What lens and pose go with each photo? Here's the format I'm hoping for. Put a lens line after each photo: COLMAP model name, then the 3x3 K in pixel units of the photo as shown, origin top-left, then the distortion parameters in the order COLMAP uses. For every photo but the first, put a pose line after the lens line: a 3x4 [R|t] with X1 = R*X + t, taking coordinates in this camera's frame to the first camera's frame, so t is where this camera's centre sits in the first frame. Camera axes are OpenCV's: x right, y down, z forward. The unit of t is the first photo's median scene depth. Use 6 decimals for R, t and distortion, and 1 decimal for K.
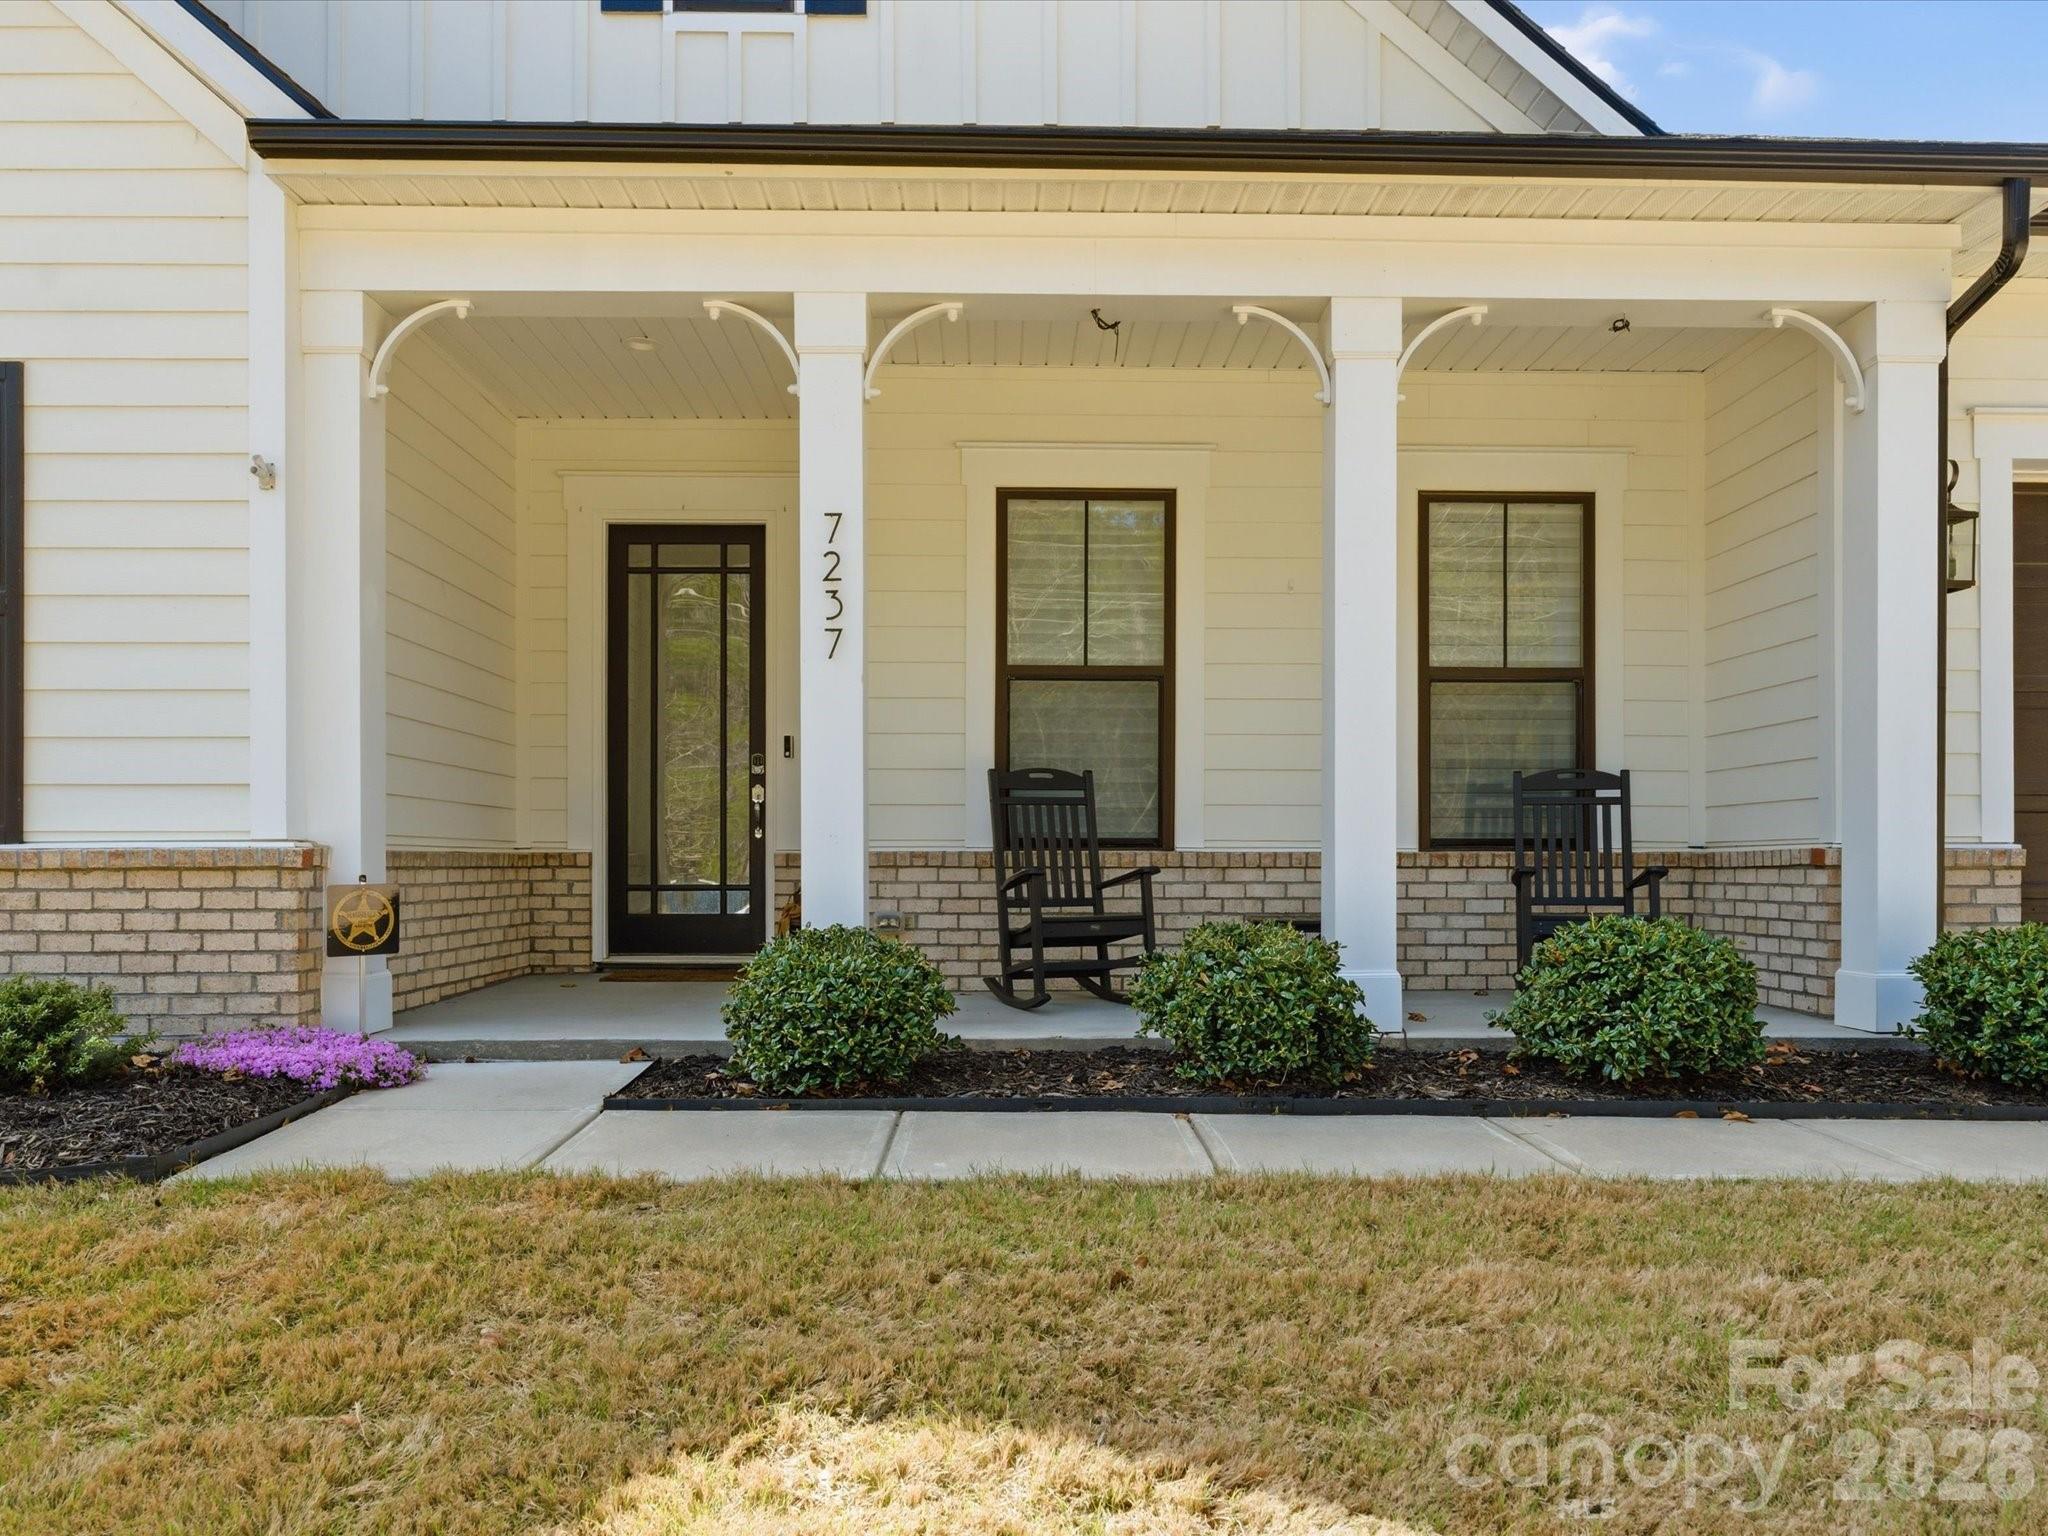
lens RADIAL K [[1577.9, 0, 1024.4], [0, 1577.9, 818.8], [0, 0, 1]] dist [-0.003471, 0.002653]
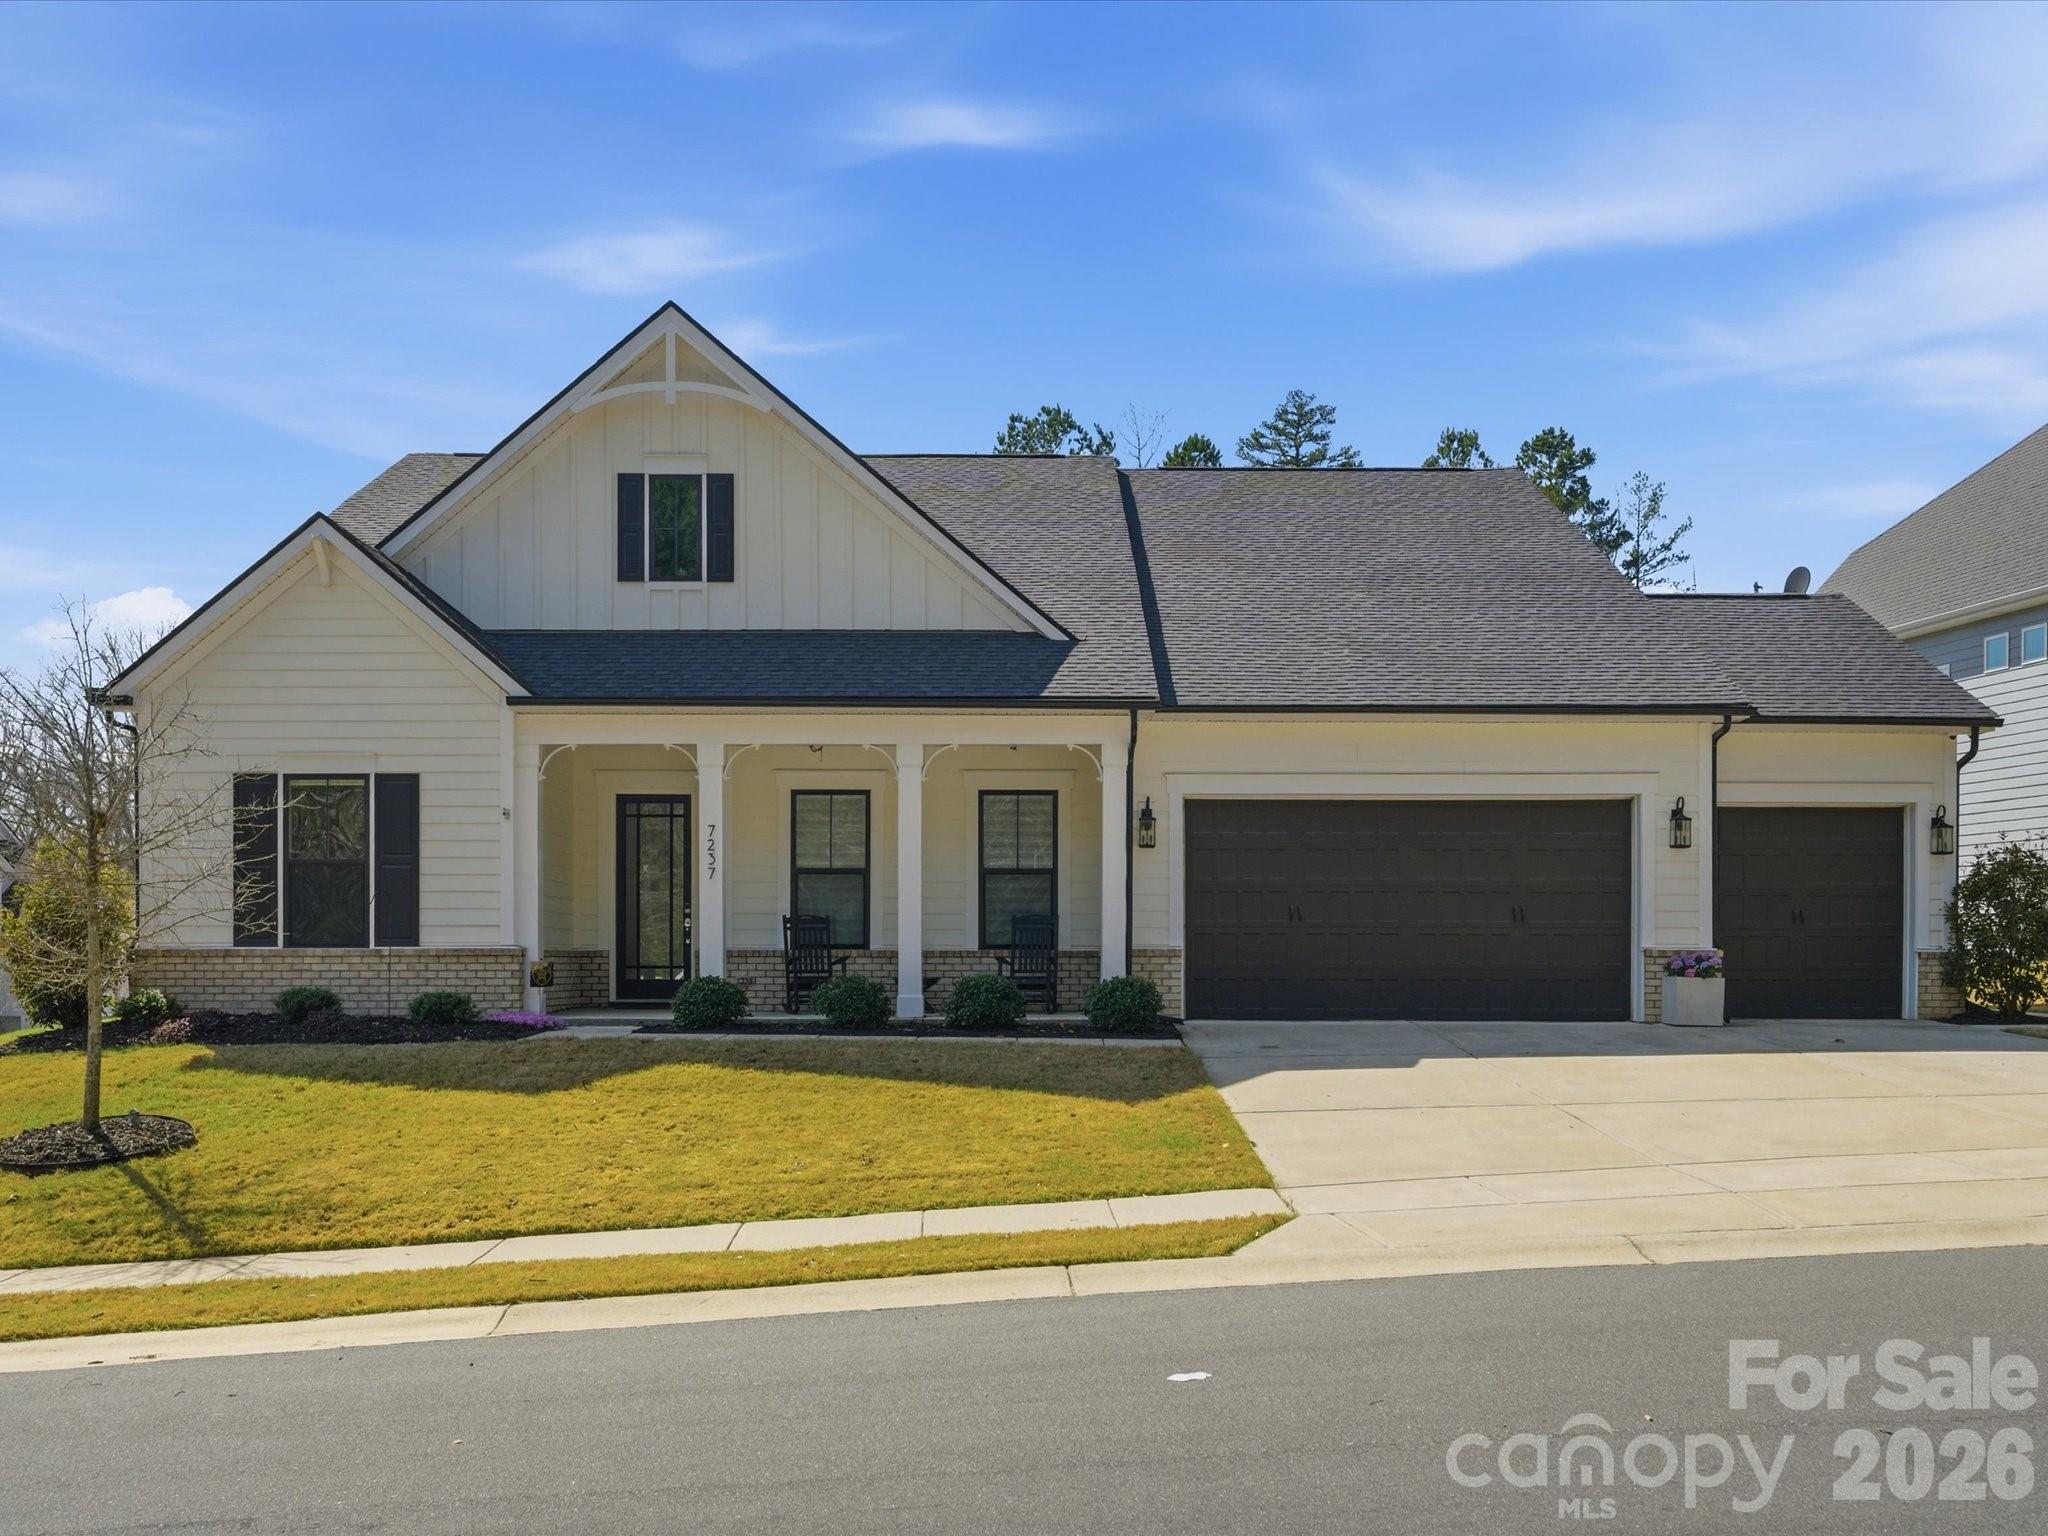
lens RADIAL K [[2074.3, 0, 1023.8], [0, 2074.3, 907.2], [0, 0, 1]] dist [0.010484, 0.010342]
pose [[0.999799, 0.000251, -0.020034, 0.409536], [-0.000249, 1.000000, 0.000105, -0.044415], [0.020034, -0.000100, 0.999799, -2.147841]]
